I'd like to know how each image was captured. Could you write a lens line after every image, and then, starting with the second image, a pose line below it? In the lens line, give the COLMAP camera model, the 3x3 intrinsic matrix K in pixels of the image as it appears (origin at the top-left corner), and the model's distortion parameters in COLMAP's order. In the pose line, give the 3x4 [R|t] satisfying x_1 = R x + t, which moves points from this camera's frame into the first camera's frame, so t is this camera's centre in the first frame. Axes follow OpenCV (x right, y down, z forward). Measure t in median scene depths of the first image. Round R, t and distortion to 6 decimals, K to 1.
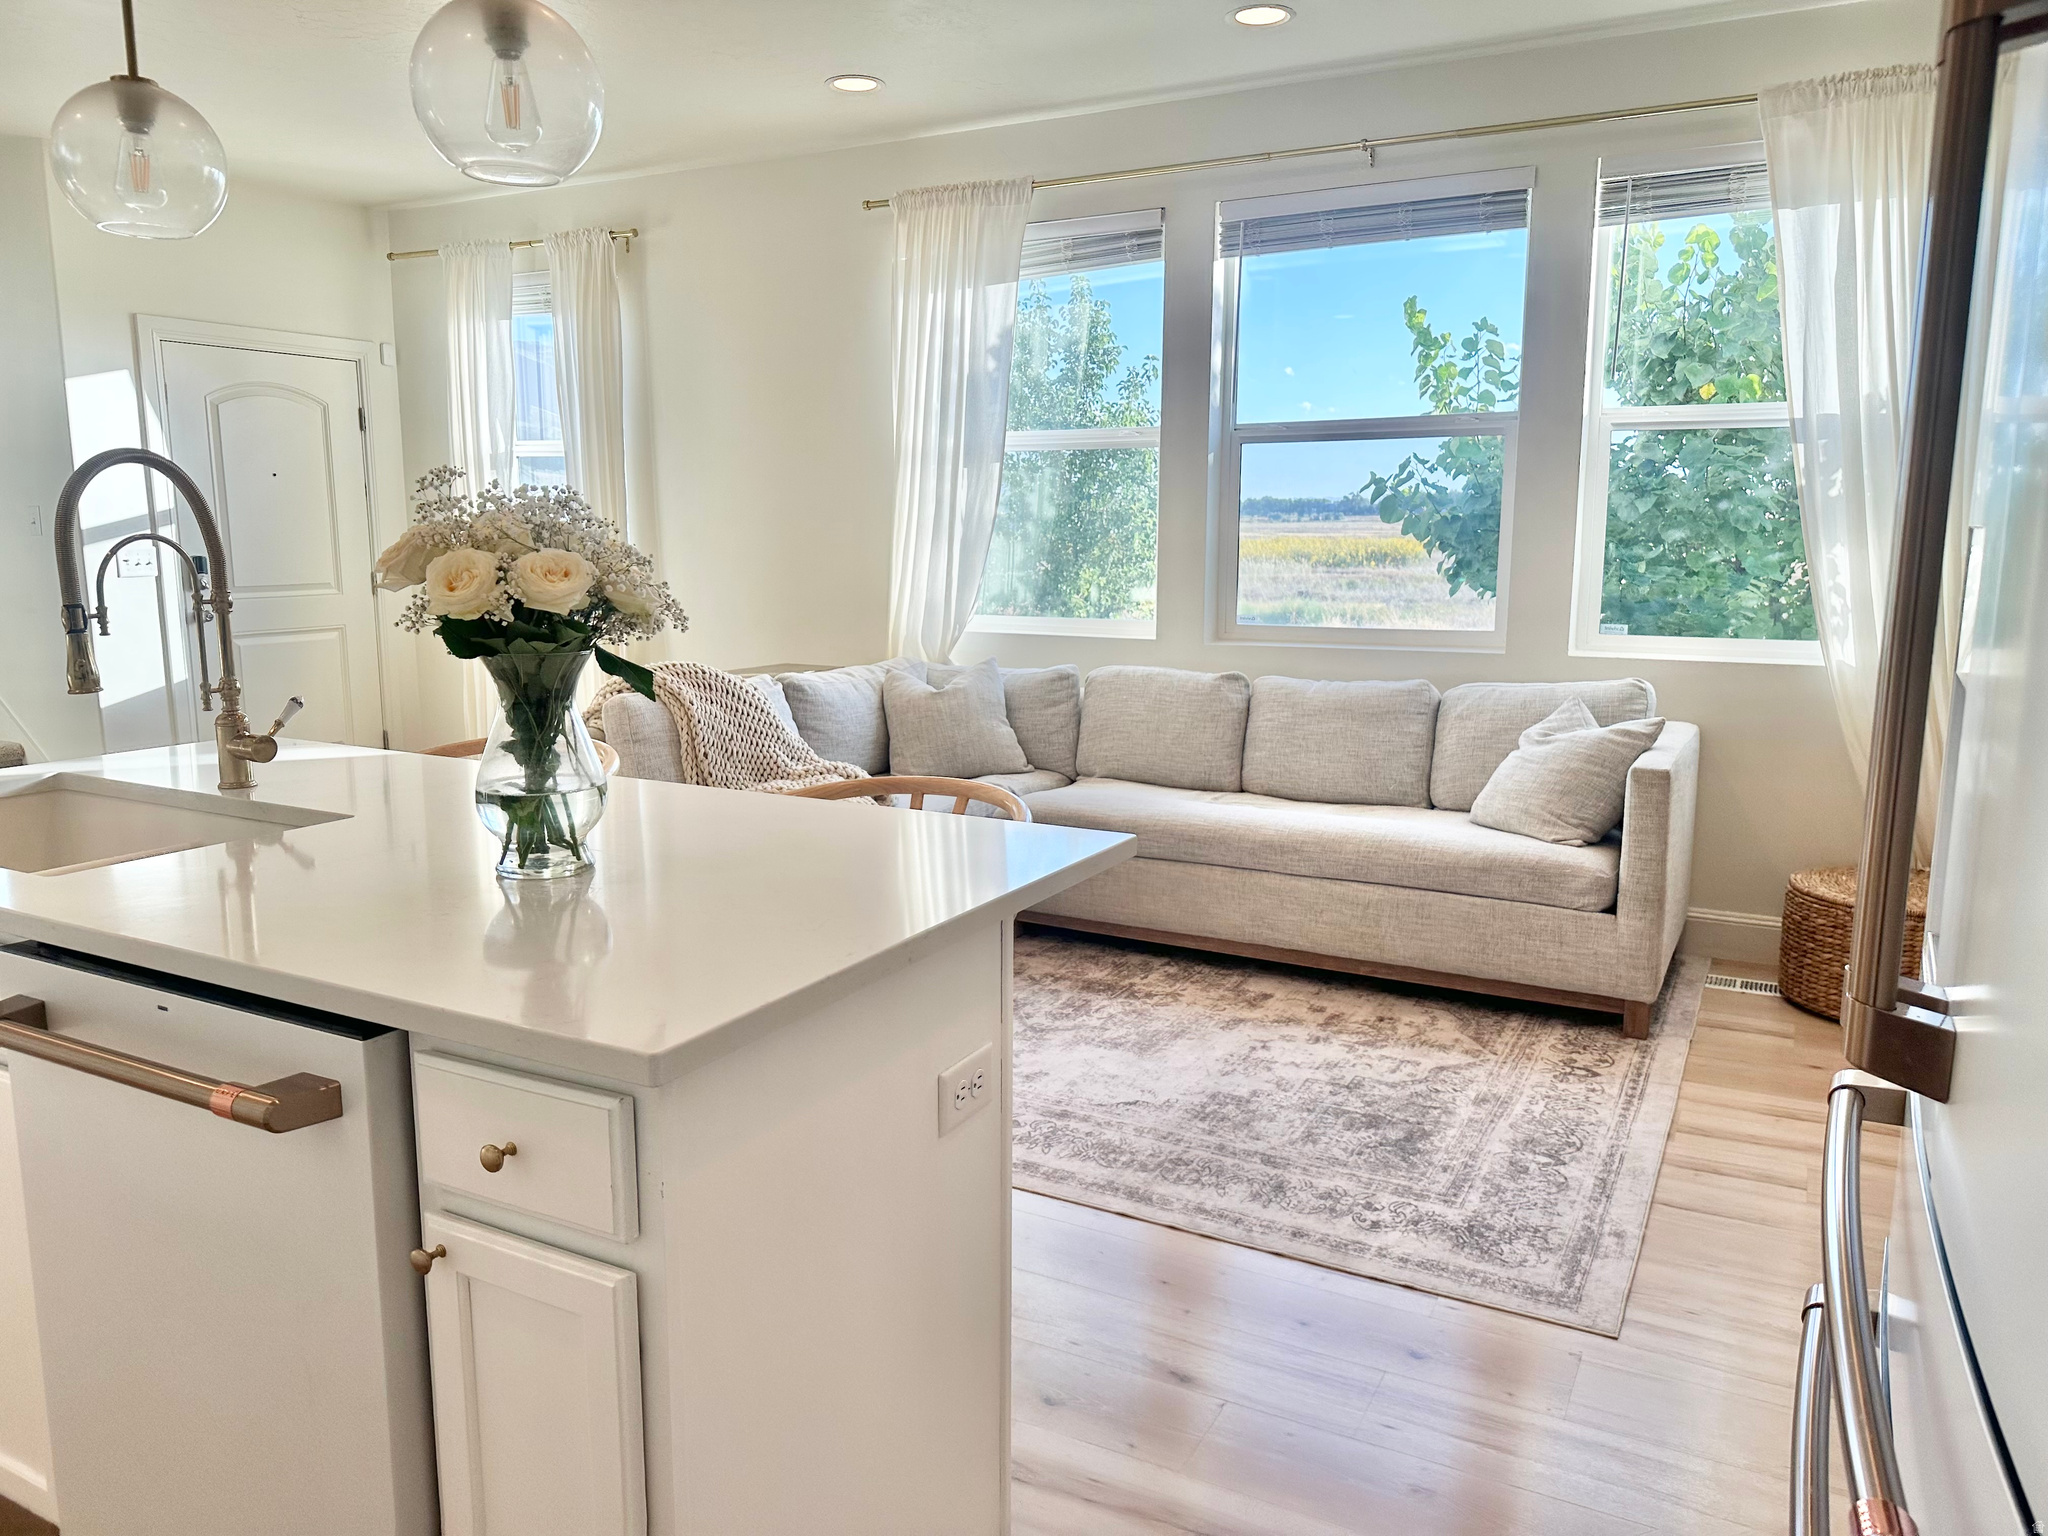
lens RADIAL K [[1438.6, 0, 1030.1], [0, 1438.6, 758.3], [0, 0, 1]] dist [0.082069, -0.119468]
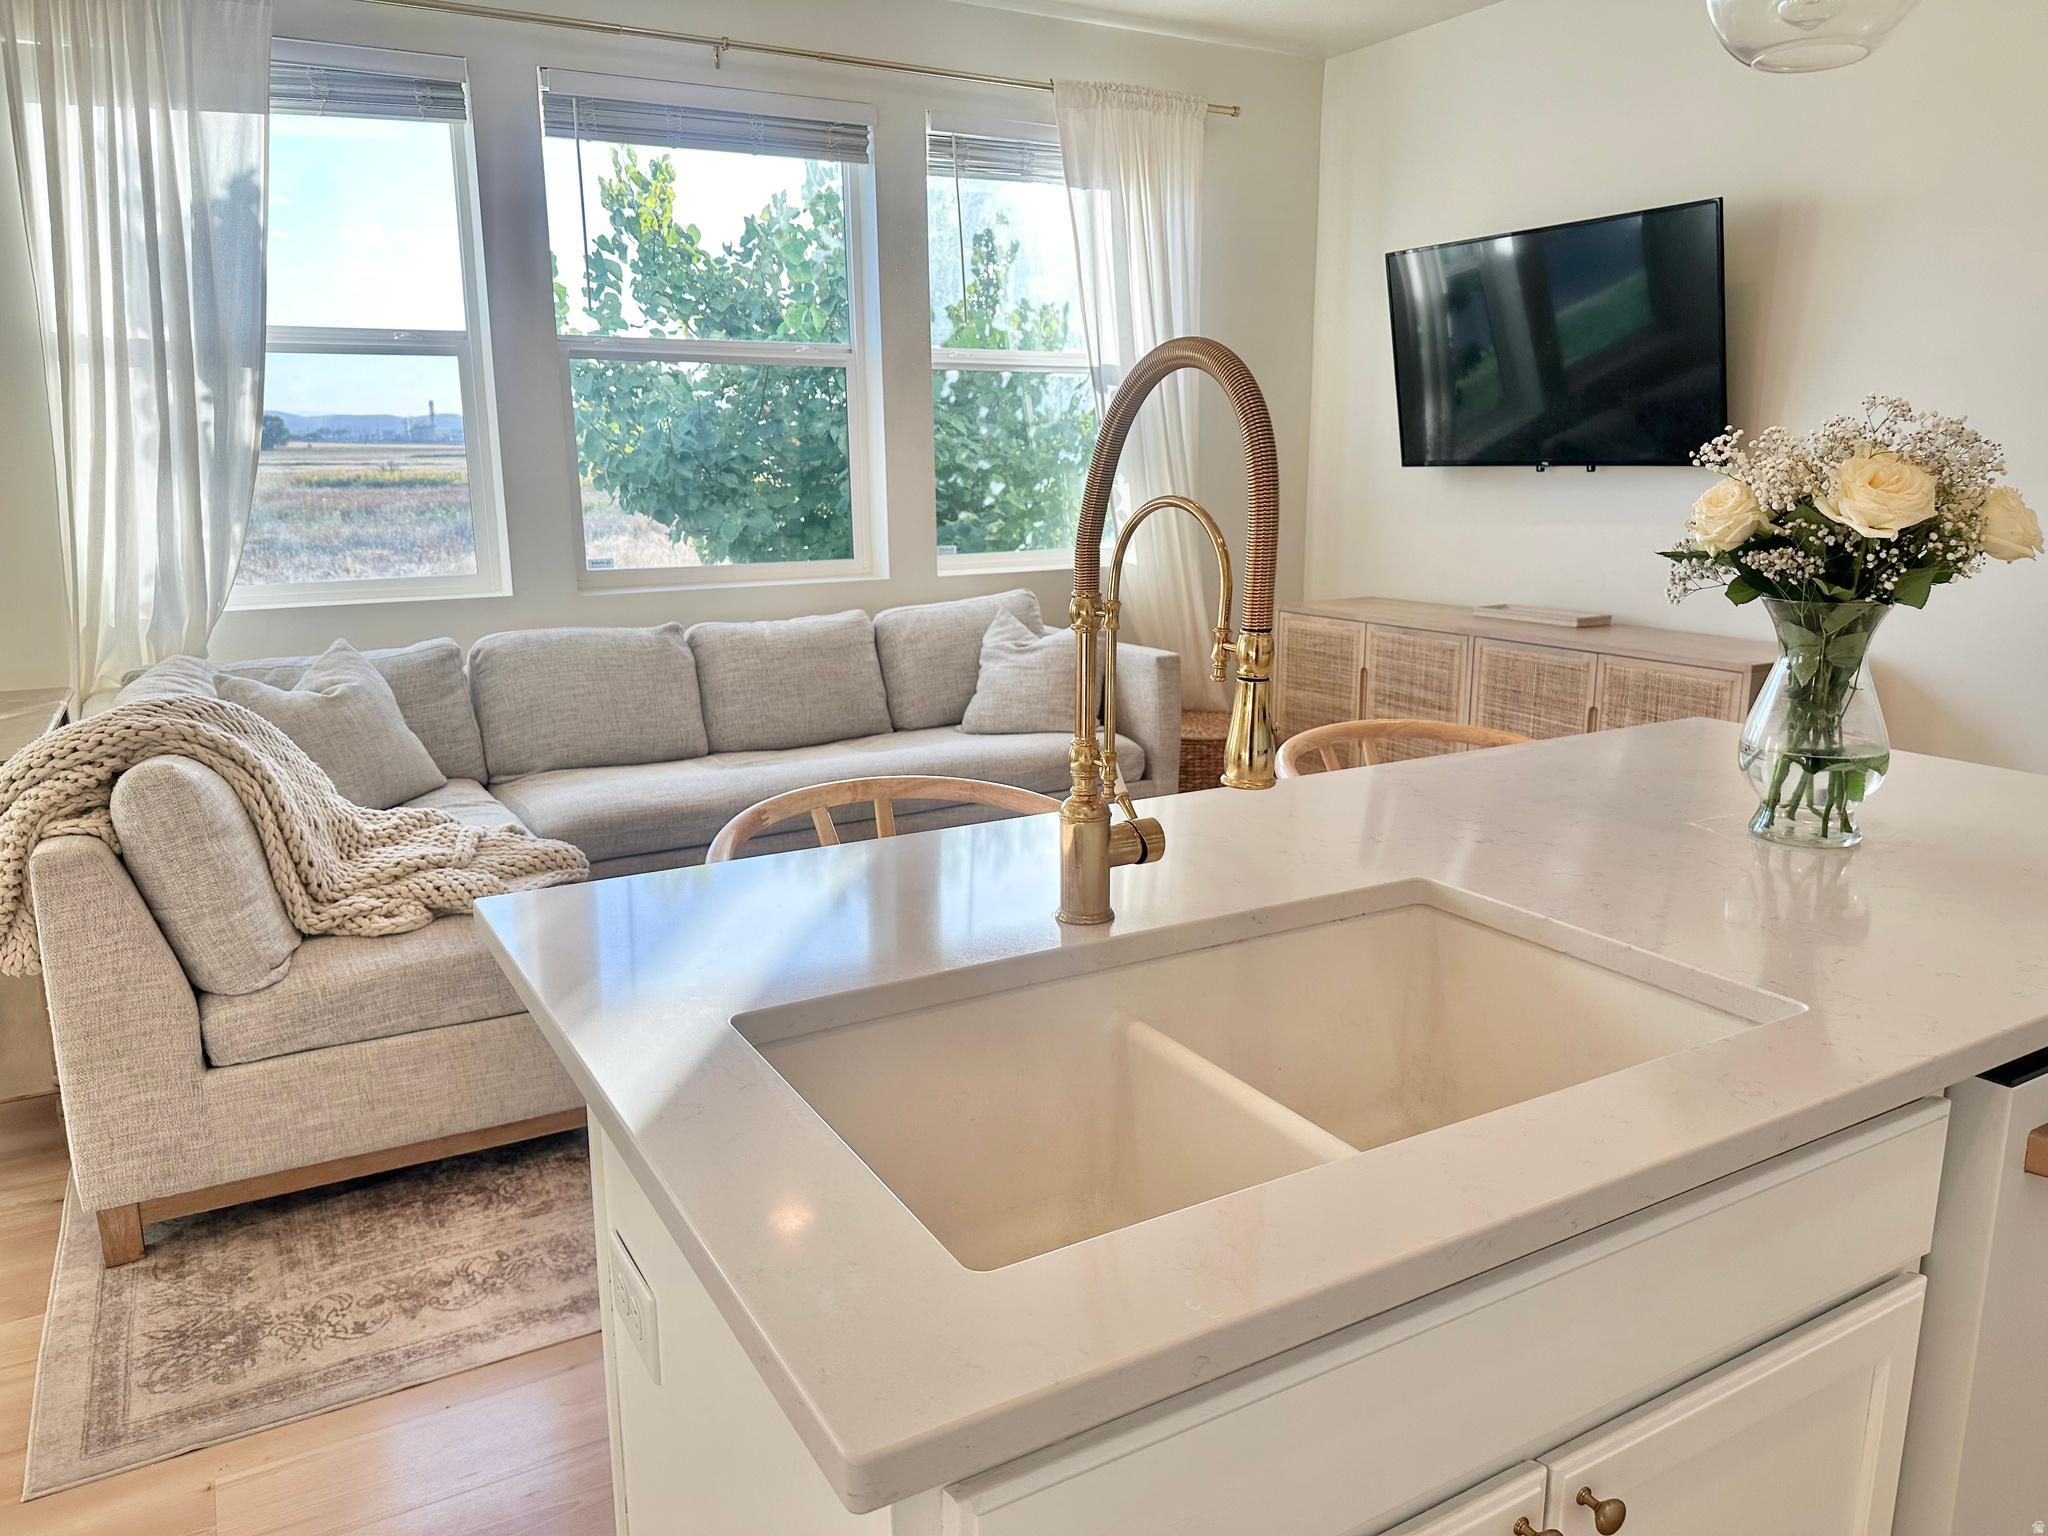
lens RADIAL K [[1454.7, 0, 1024.0], [0, 1454.7, 768.0], [0, 0, 1]] dist [-0.001388, -0.001909]
pose [[0.530190, -0.188215, 0.826725, -0.566576], [0.143243, 0.980918, 0.131456, -0.066874], [-0.835691, 0.048726, 0.547034, 0.383413]]
